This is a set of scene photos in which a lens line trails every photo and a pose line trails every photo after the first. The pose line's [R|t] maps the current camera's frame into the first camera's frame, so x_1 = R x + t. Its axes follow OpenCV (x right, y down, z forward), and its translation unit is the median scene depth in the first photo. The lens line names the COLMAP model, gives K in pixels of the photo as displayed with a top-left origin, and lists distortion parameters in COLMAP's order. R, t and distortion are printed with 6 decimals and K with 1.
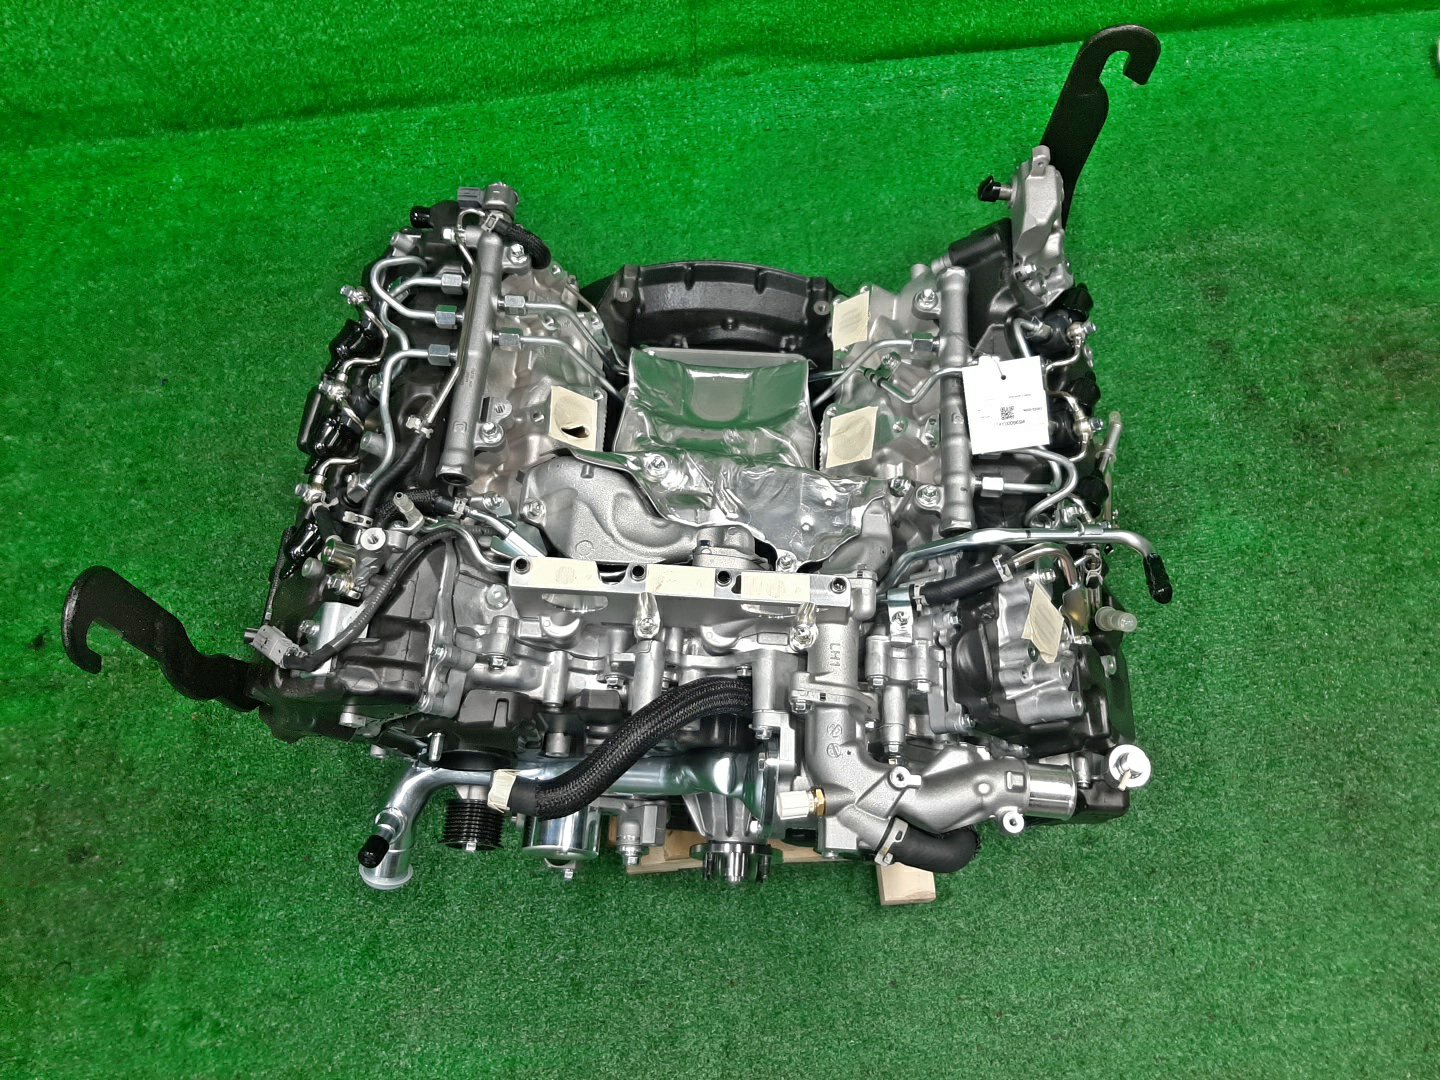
lens RADIAL K [[1122.6, 0, 717.4], [0, 1122.6, 533.5], [0, 0, 1]] dist [0.028400, -0.035627]
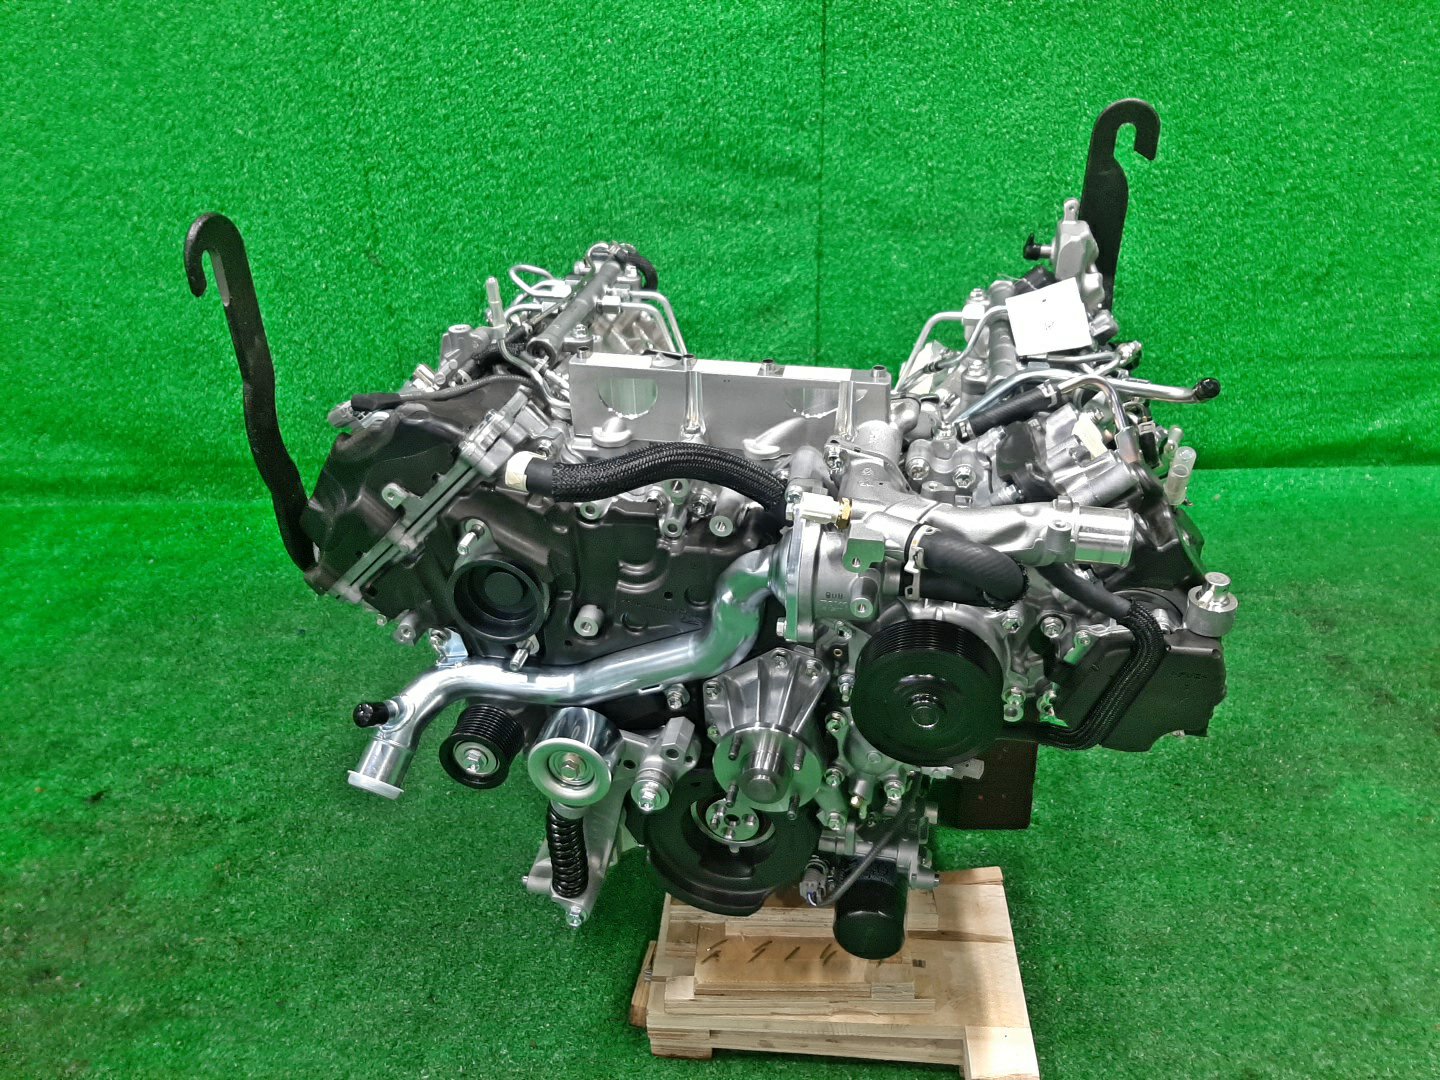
lens RADIAL K [[1122.6, 0, 718.1], [0, 1122.6, 537.9], [0, 0, 1]] dist [0.028400, -0.035627]
pose [[0.988988, 0.043619, -0.141422, 0.064677], [-0.117922, 0.809665, -0.574923, 0.439866], [0.089427, 0.585269, 0.805893, 0.134406]]
